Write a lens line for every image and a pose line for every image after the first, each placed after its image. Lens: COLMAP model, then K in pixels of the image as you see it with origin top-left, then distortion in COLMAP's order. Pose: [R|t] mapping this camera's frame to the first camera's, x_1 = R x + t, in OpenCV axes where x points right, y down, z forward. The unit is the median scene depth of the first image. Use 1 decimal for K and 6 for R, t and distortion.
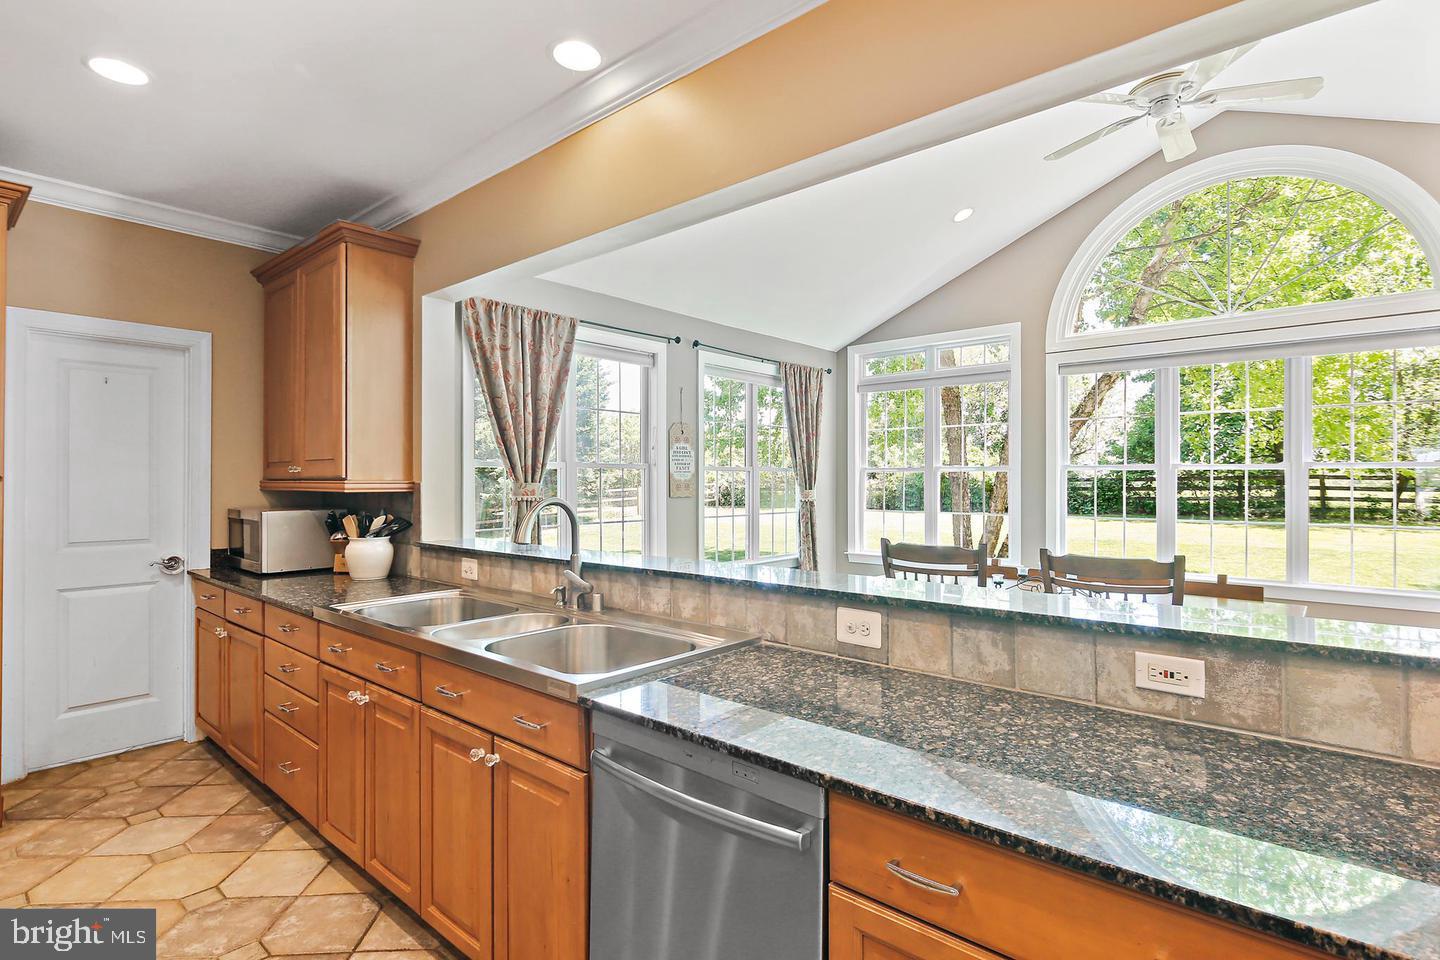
lens RADIAL K [[714.9, 0, 713.2], [0, 714.9, 479.5], [0, 0, 1]] dist [-0.011389, -0.000273]
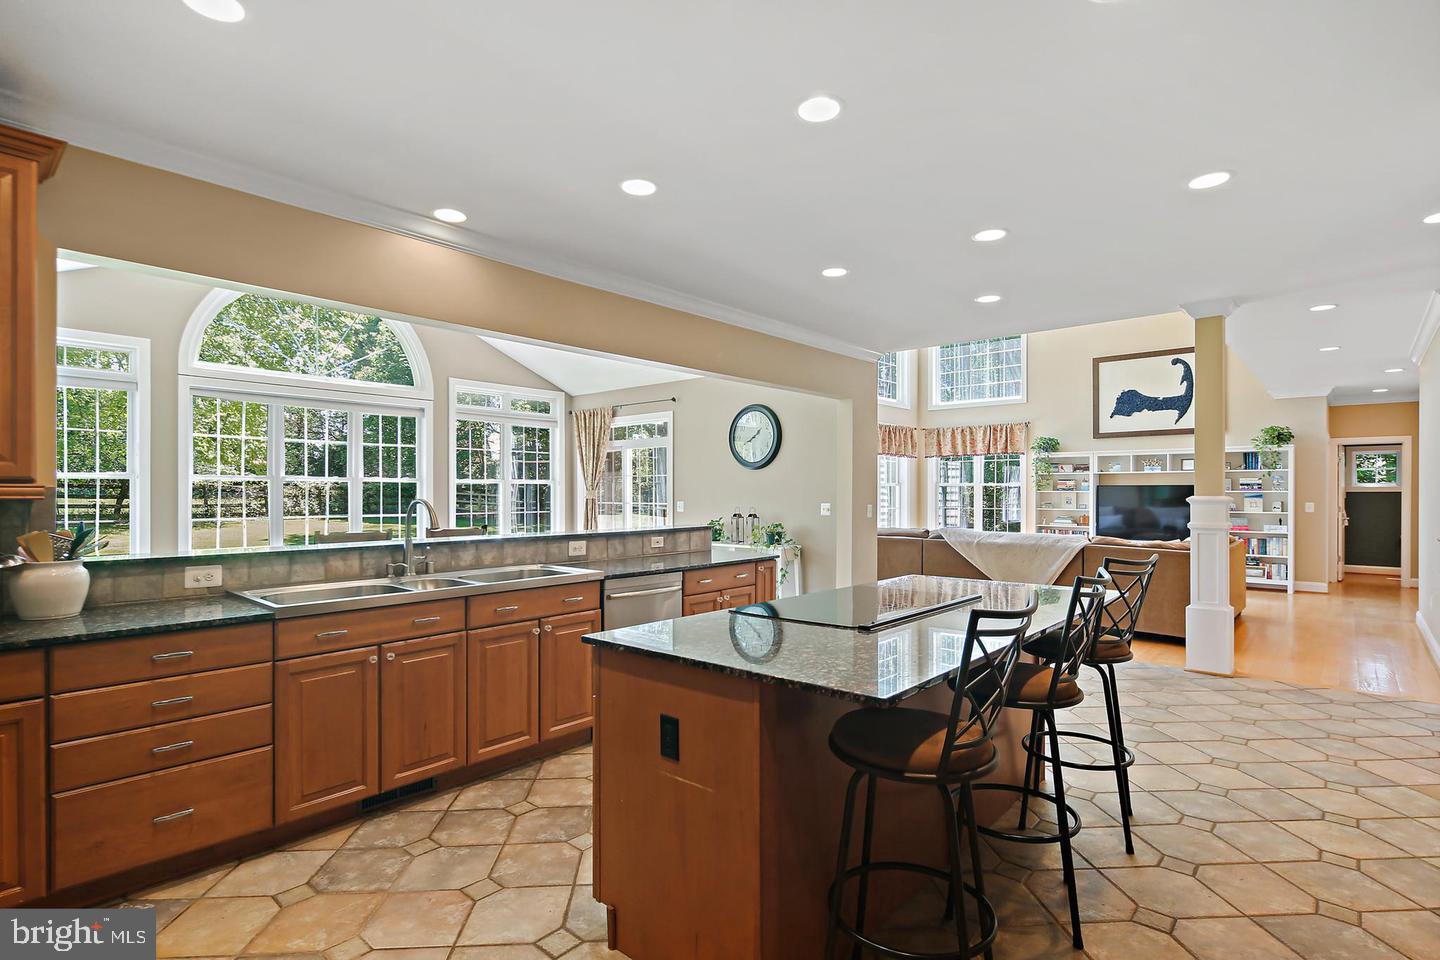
lens RADIAL K [[714.9, 0, 715.5], [0, 714.9, 488.2], [0, 0, 1]] dist [-0.011389, -0.000273]
pose [[0.016280, 0.001670, 0.999866, -0.919196], [-0.002550, 0.999995, -0.001629, 0.001330], [-0.999864, -0.002524, 0.016284, 0.198608]]
